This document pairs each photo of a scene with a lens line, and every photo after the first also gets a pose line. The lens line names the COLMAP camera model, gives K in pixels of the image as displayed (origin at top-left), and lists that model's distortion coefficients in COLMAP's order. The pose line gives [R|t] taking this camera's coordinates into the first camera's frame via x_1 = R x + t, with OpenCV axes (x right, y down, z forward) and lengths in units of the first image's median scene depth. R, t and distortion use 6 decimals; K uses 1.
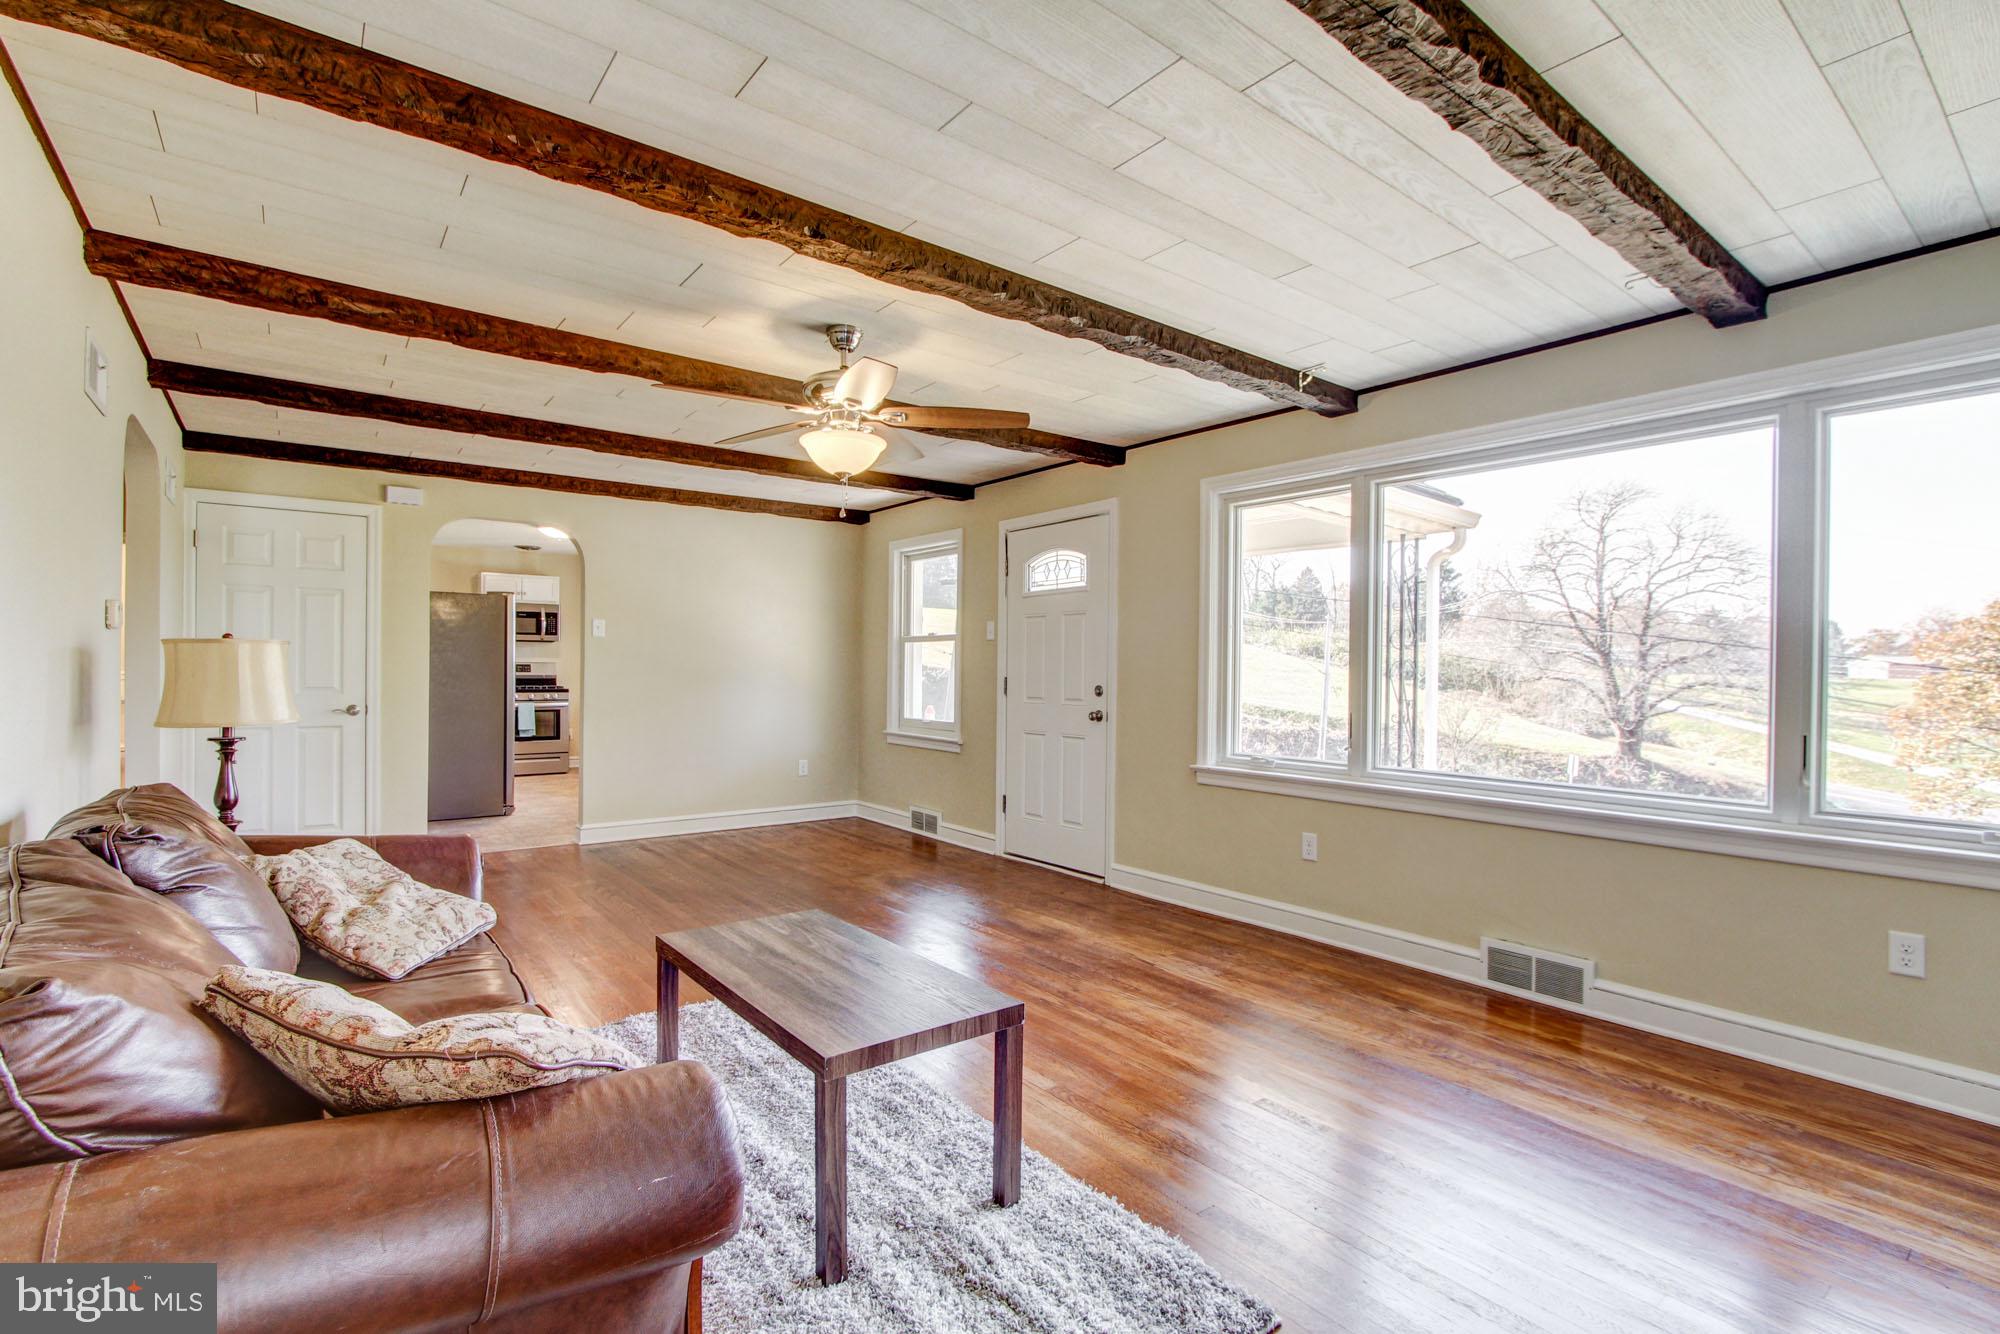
lens RADIAL K [[915.2, 0, 999.5], [0, 915.2, 668.6], [0, 0, 1]] dist [0.000423, -0.000036]
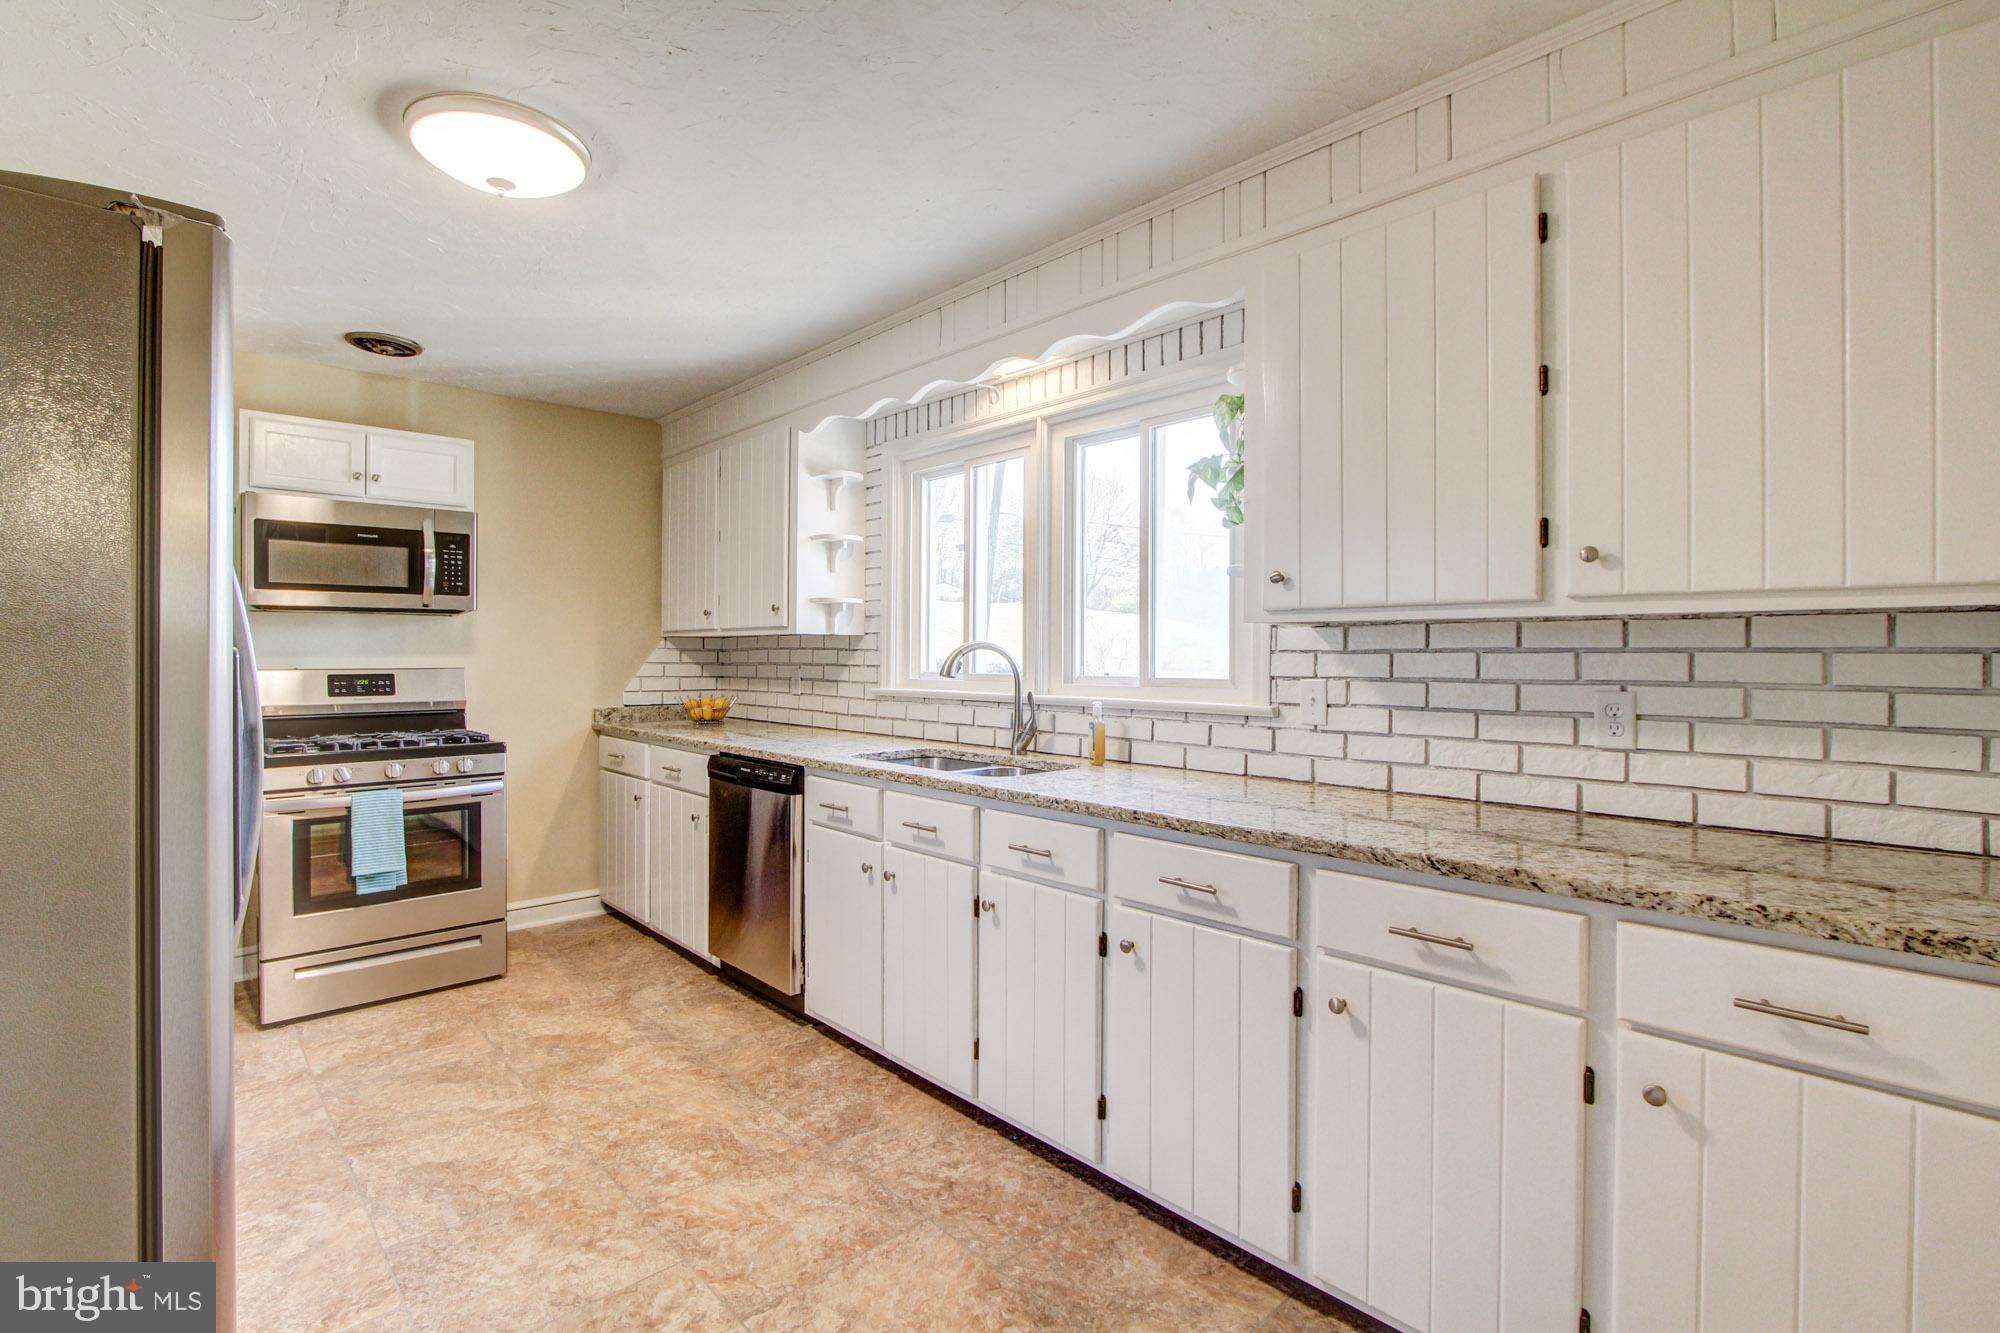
lens RADIAL K [[915.2, 0, 997.2], [0, 915.2, 657.8], [0, 0, 1]] dist [0.000423, -0.000036]
pose [[0.995128, -0.001521, 0.098580, -0.311708], [0.001577, 0.999999, -0.000489, -0.010626], [-0.098579, 0.000642, 0.995129, 0.619601]]
